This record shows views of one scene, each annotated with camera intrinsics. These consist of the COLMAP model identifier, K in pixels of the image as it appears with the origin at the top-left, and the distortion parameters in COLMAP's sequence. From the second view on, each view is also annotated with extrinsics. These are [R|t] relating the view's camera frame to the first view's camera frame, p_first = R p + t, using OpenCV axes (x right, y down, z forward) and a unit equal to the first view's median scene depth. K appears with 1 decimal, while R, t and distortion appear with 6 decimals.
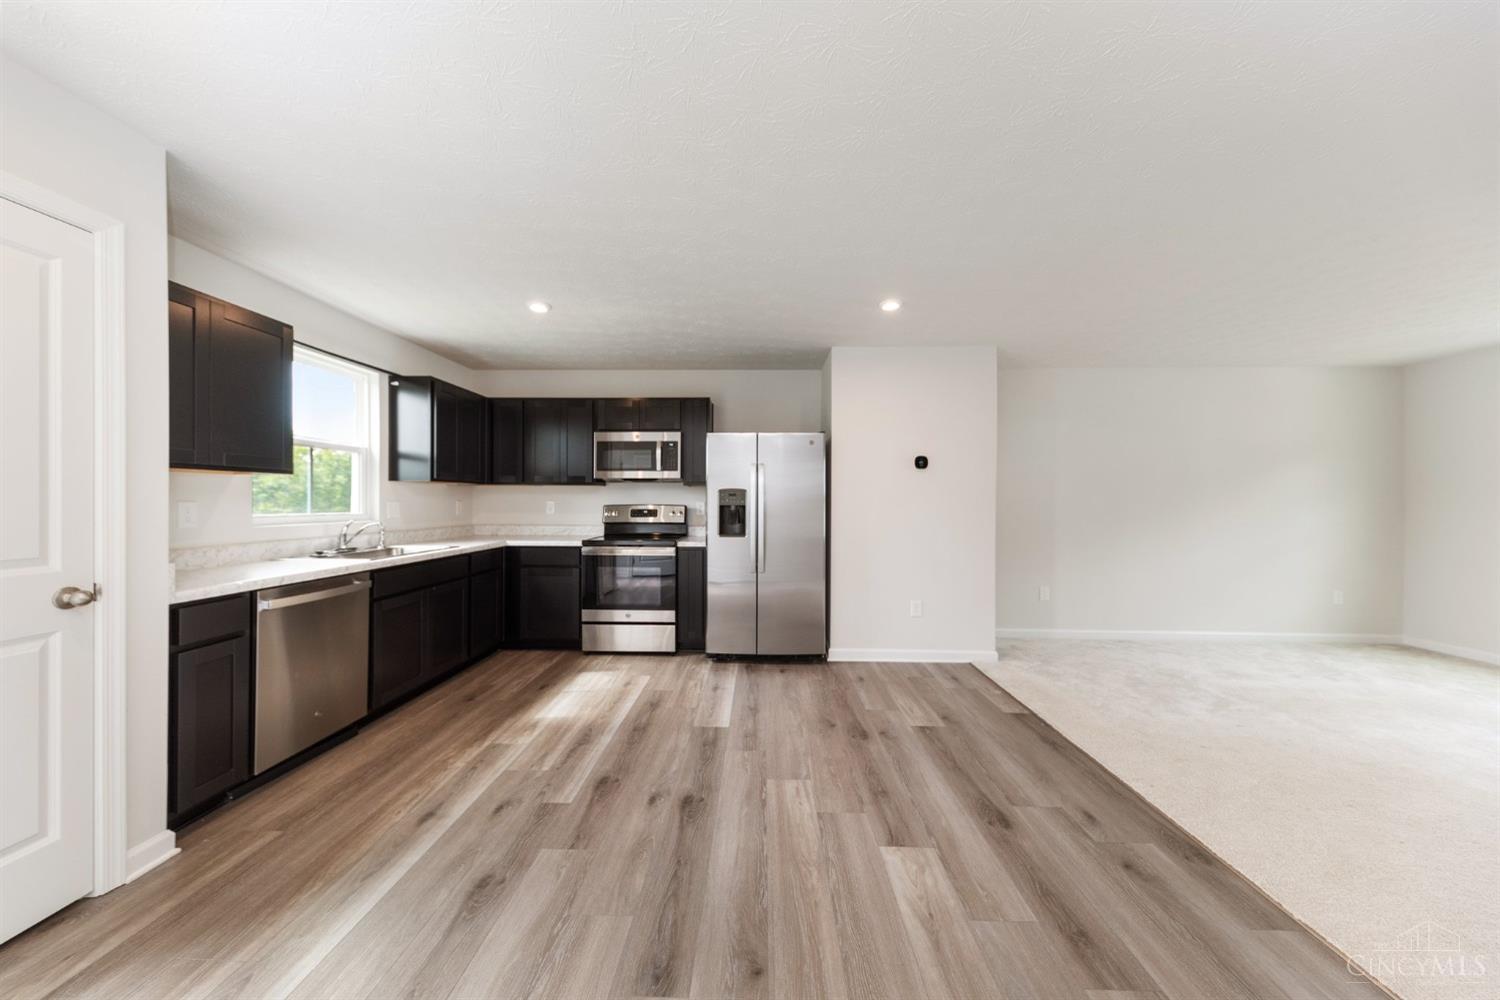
lens RADIAL K [[512.5, 0, 744.9], [0, 512.5, 501.7], [0, 0, 1]] dist [0.013332, -0.002307]
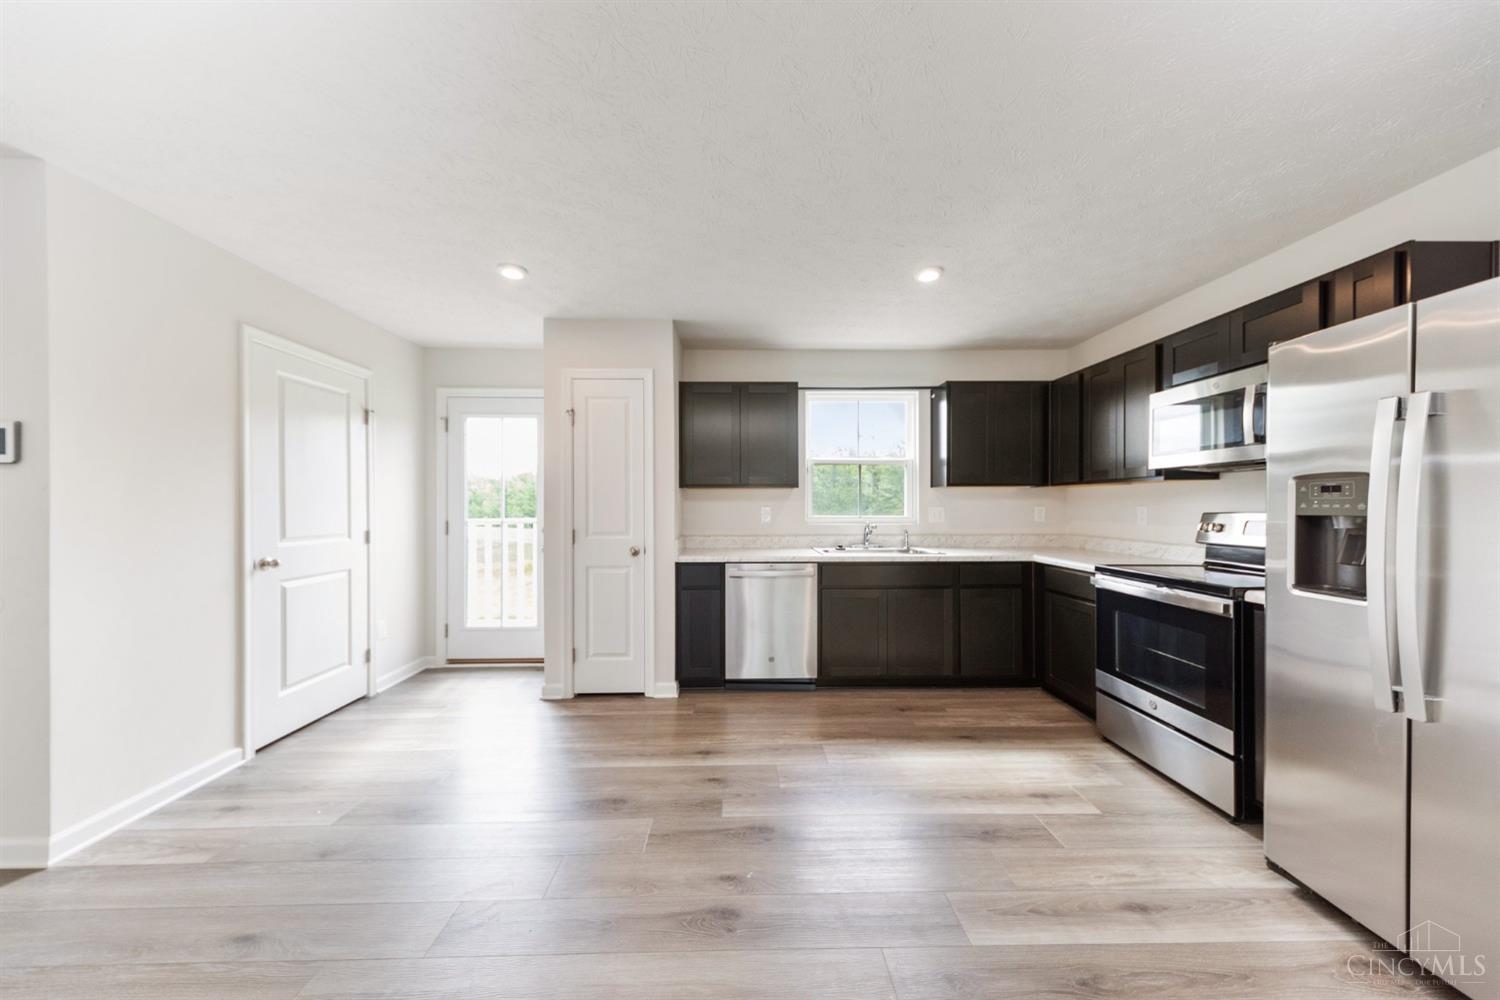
lens RADIAL K [[512.5, 0, 745.1], [0, 512.5, 505.2], [0, 0, 1]] dist [0.013332, -0.002307]
pose [[0.050396, -0.003055, -0.998725, 0.466113], [0.001582, 0.999994, -0.002979, -0.000050], [0.998728, -0.001430, 0.050401, 0.730219]]
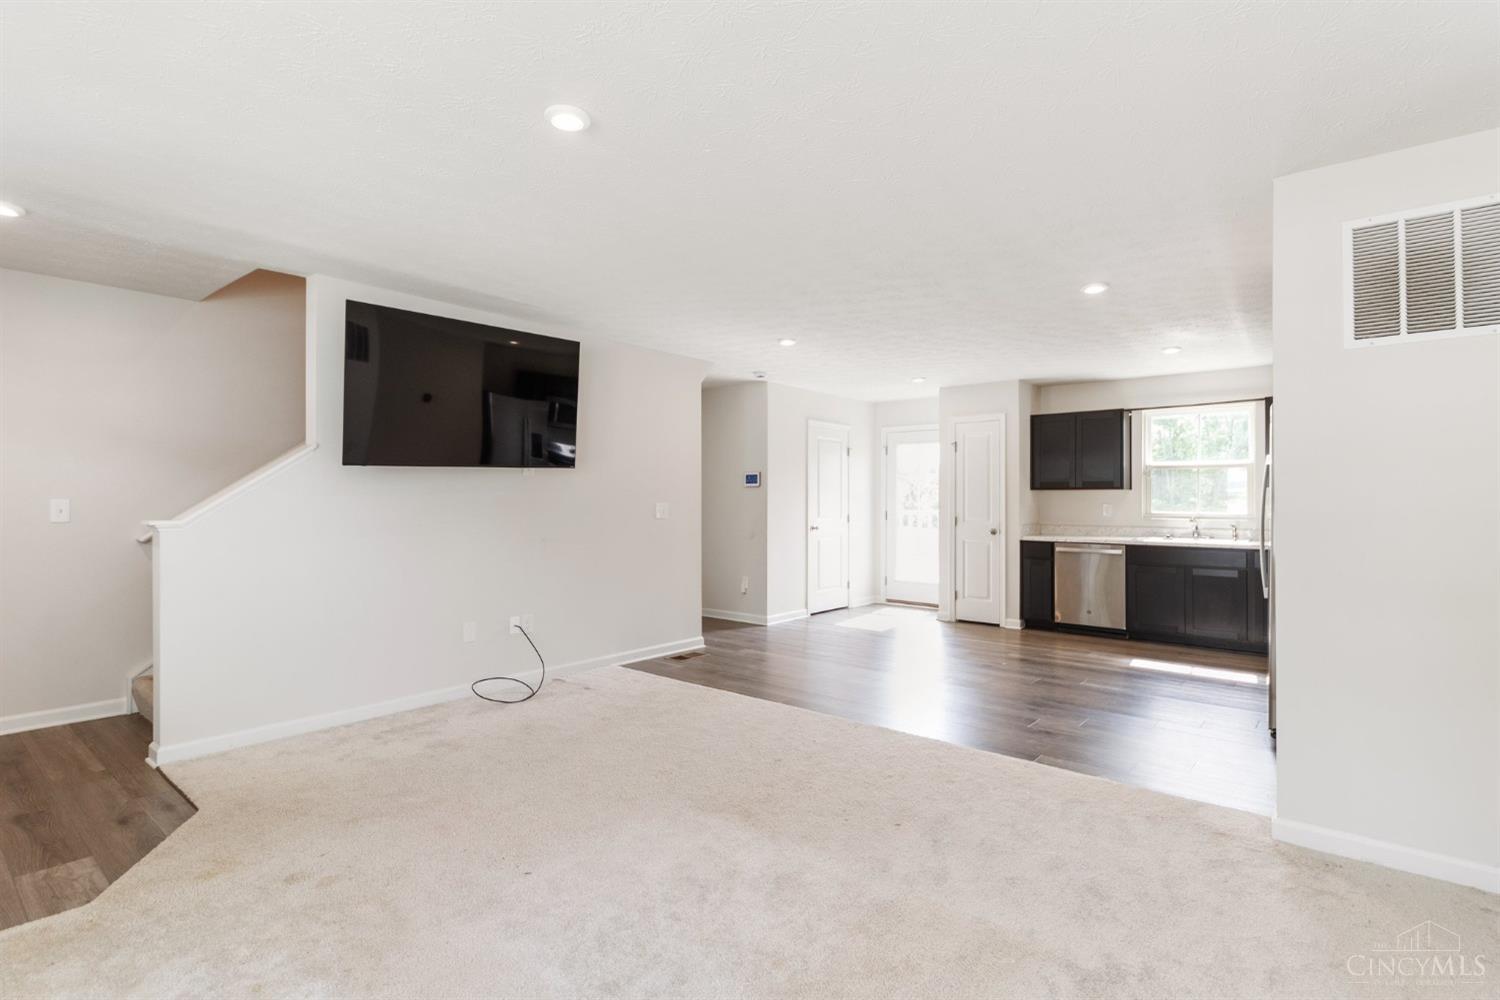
lens RADIAL K [[710.2, 0, 746.2], [0, 710.2, 497.3], [0, 0, 1]] dist [0.014138, -0.006644]
pose [[-0.616994, -0.009754, -0.786908, 1.793481], [-0.006770, 0.999952, -0.007086, 0.002938], [0.786939, 0.000956, -0.617030, 1.395689]]
